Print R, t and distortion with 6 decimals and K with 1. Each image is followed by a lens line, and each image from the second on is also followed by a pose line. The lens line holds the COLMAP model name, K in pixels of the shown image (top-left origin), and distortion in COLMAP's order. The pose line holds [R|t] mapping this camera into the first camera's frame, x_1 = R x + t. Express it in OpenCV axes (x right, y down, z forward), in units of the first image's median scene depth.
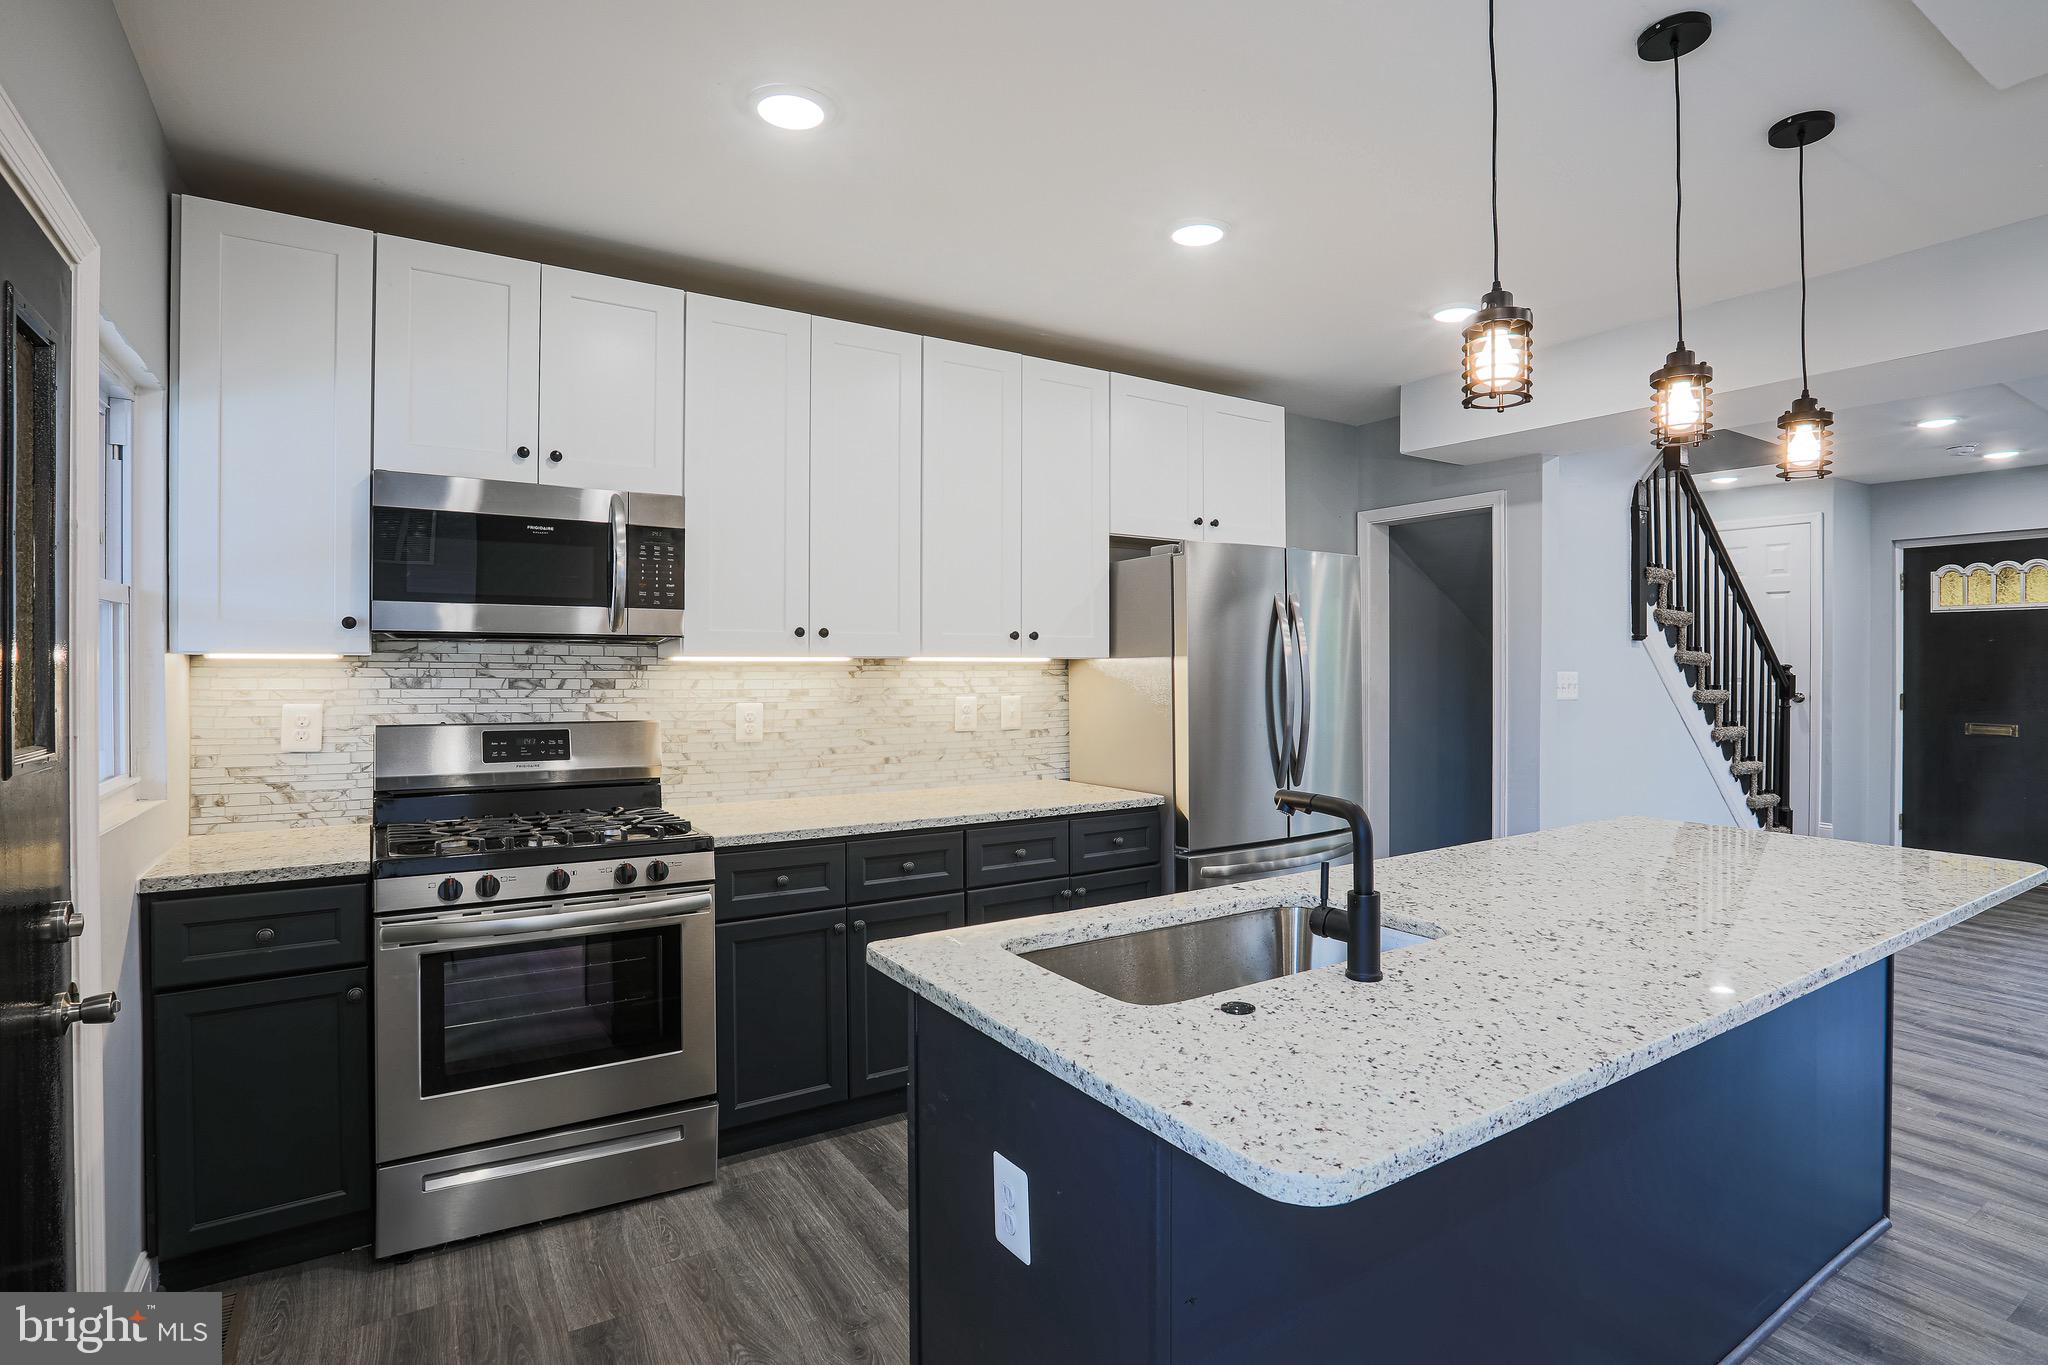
lens RADIAL K [[970.8, 0, 1017.4], [0, 970.8, 668.0], [0, 0, 1]] dist [-0.062013, 0.023611]
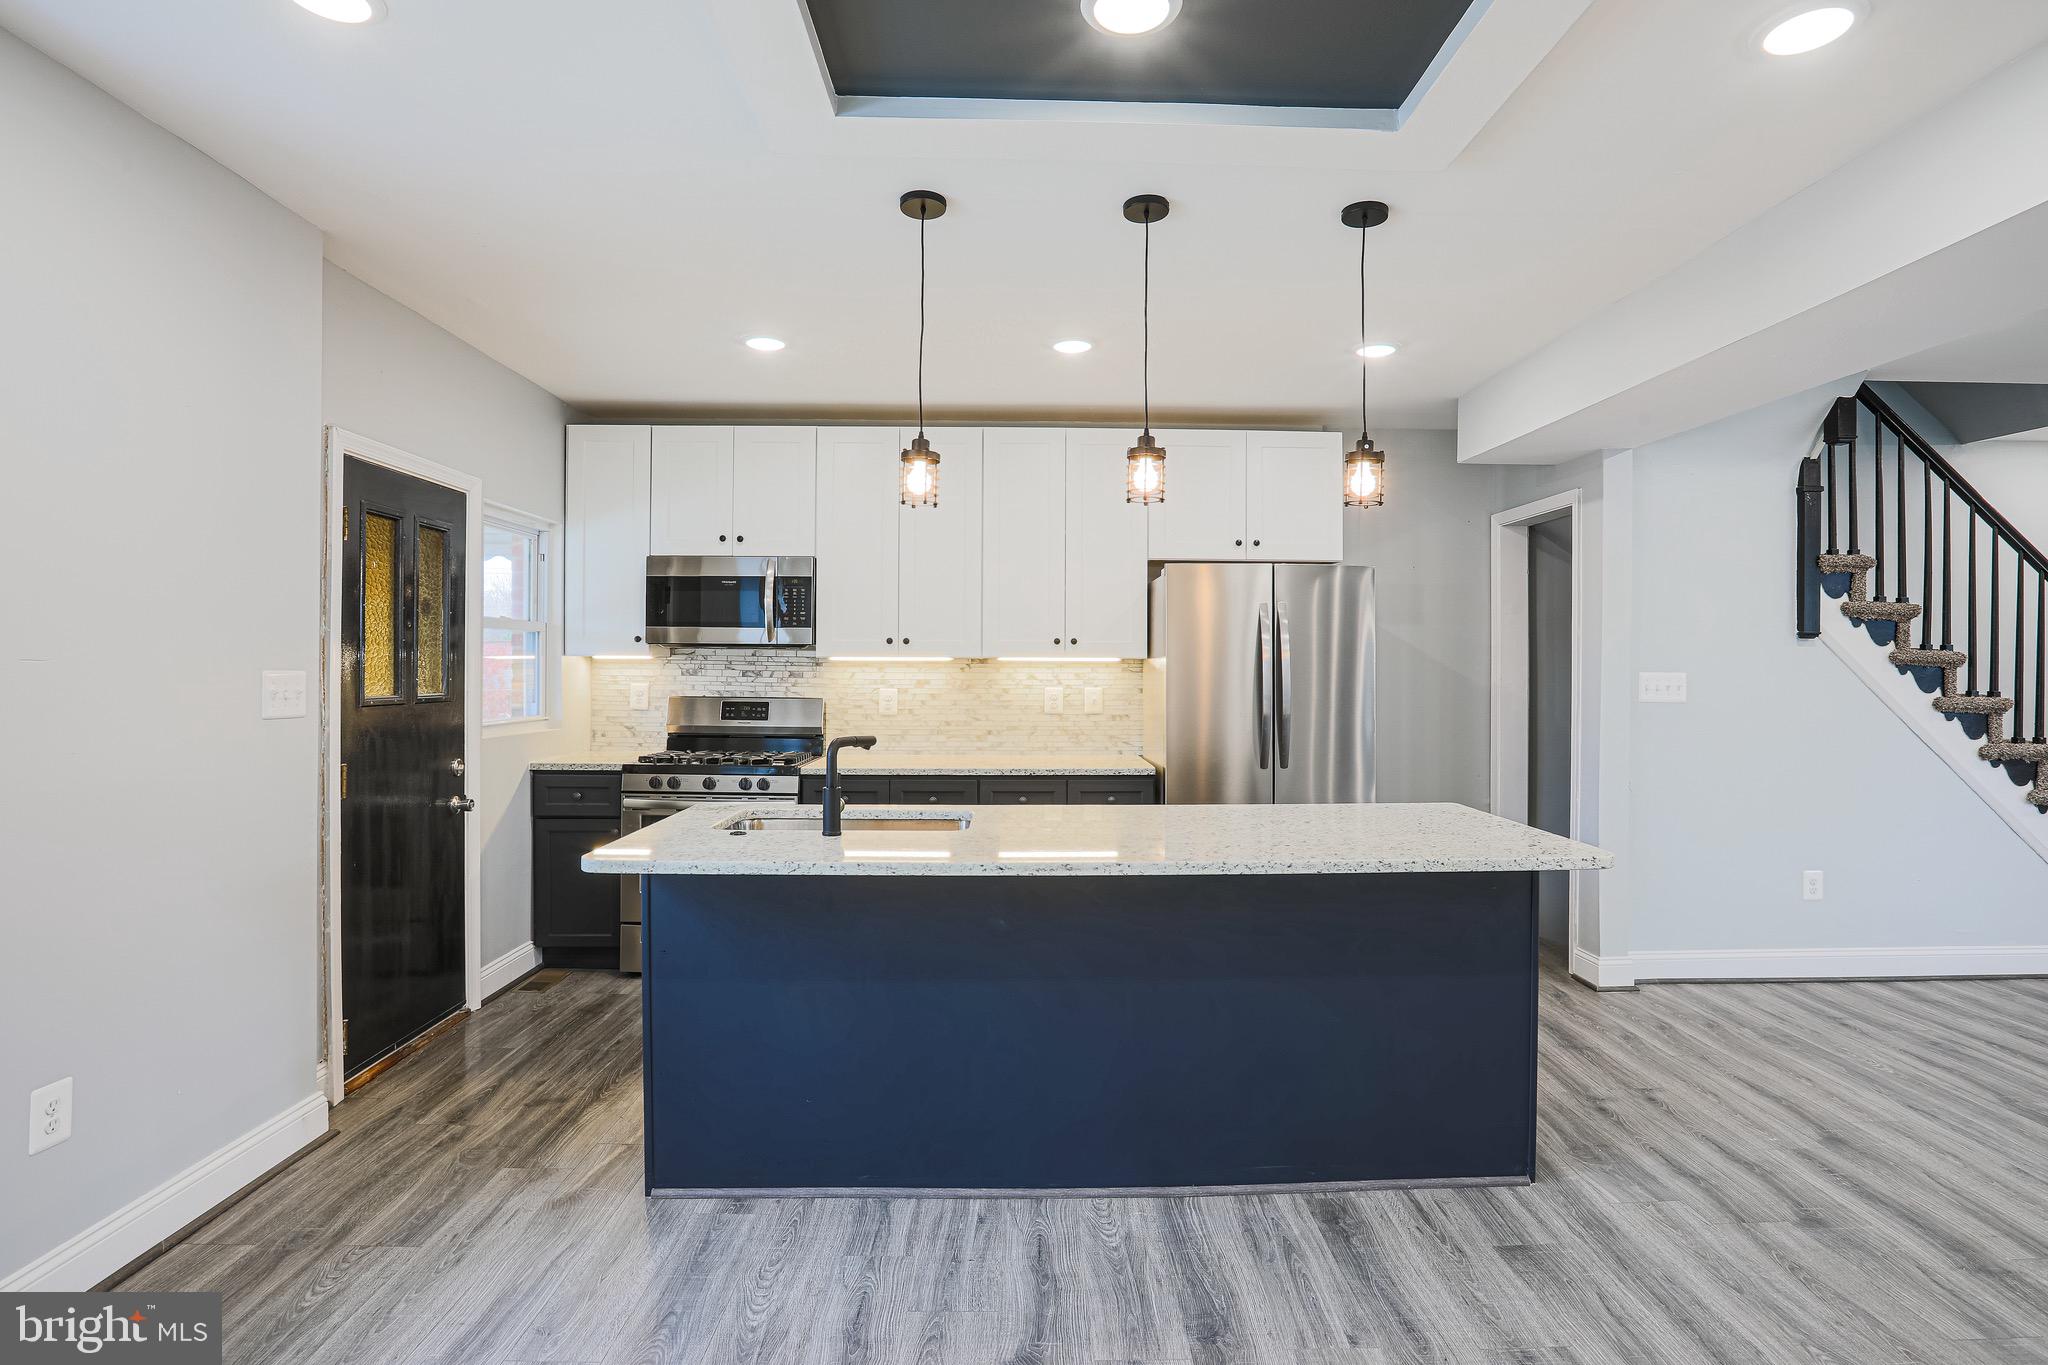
lens RADIAL K [[1020.2, 0, 1104.2], [0, 1020.2, 668.0], [0, 0, 1]] dist [-0.068044, 0.028244]
pose [[0.865923, 0.005046, -0.500152, 0.785952], [-0.005102, 0.999986, 0.001256, 0.001117], [0.500152, 0.001464, 0.865937, -0.184446]]
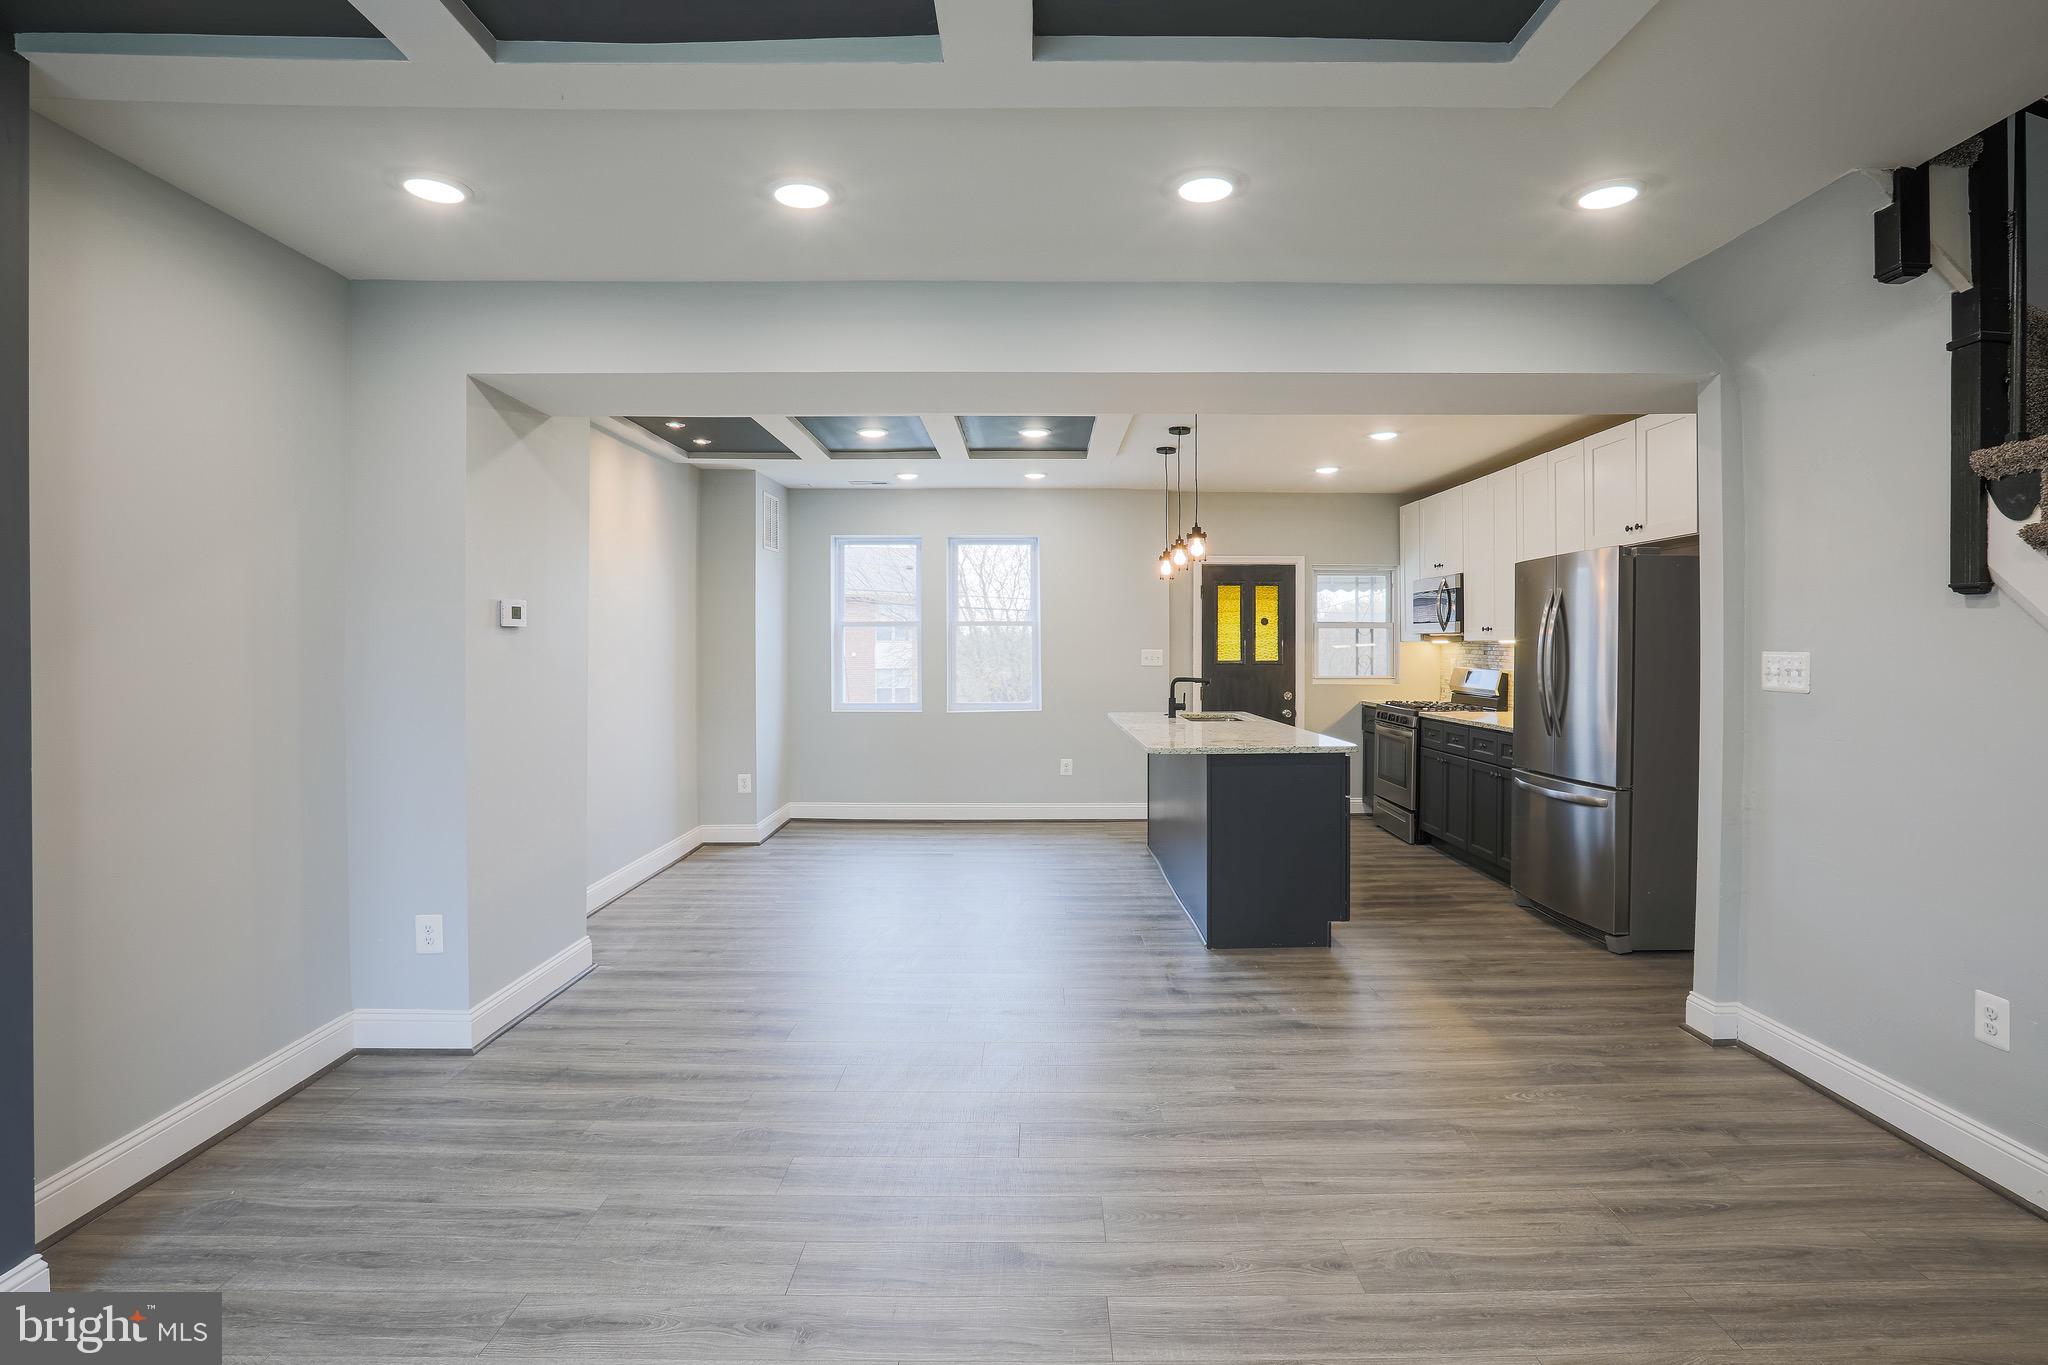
lens RADIAL K [[1006.5, 0, 967.3], [0, 1006.5, 650.4], [0, 0, 1]] dist [-0.046181, 0.013211]
pose [[-0.572334, 0.004848, -0.820007, 2.017996], [-0.000341, 0.999981, 0.006151, -0.003191], [0.820021, 0.003800, -0.572321, 1.215531]]
